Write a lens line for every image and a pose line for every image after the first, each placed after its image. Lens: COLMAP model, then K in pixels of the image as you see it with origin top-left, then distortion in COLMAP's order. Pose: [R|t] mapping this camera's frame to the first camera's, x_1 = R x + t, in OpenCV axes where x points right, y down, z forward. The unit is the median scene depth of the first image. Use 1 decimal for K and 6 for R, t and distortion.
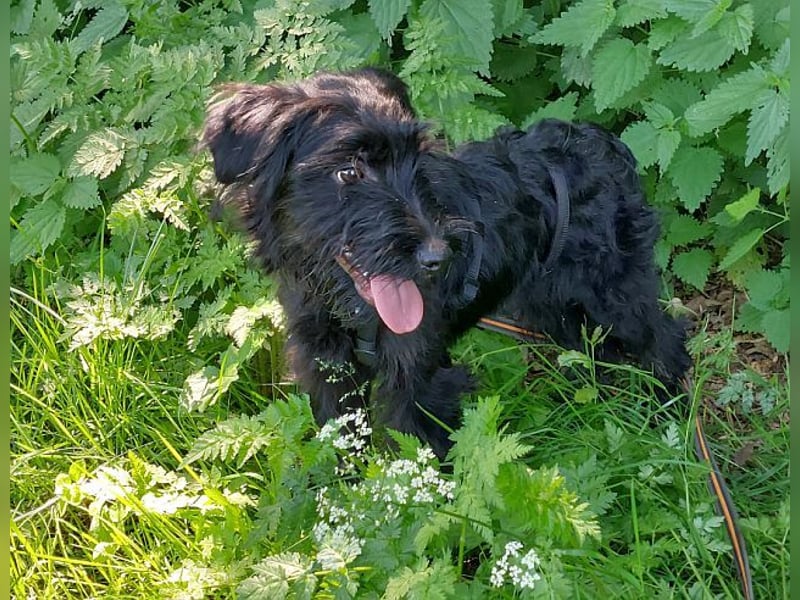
lens RADIAL K [[1234.9, 0, 453.6], [0, 1234.9, 298.4], [0, 0, 1]] dist [0.078117, -0.041398]
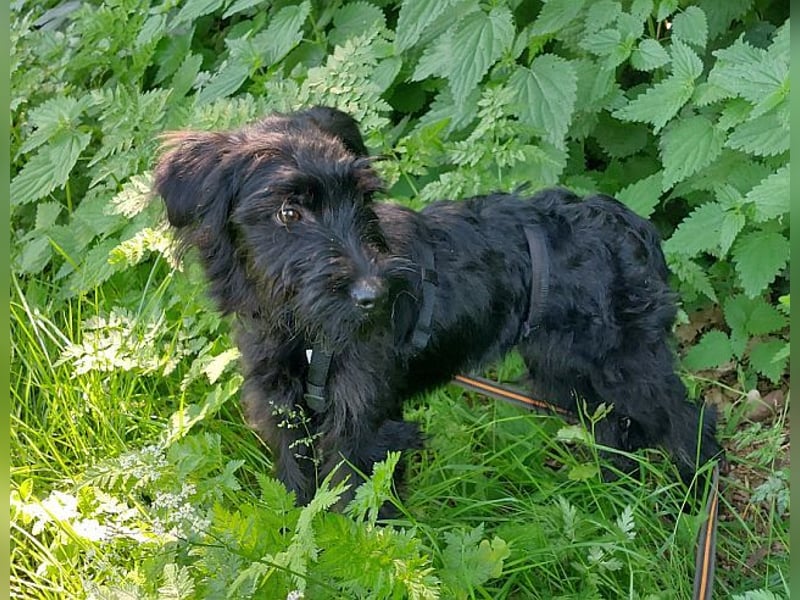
lens RADIAL K [[1234.9, 0, 453.6], [0, 1234.9, 298.4], [0, 0, 1]] dist [0.078117, -0.041398]
pose [[0.982660, 0.077863, -0.168275, 0.152751], [-0.088356, 0.994526, -0.055782, 0.004627], [0.163011, 0.069683, 0.984160, 0.020626]]
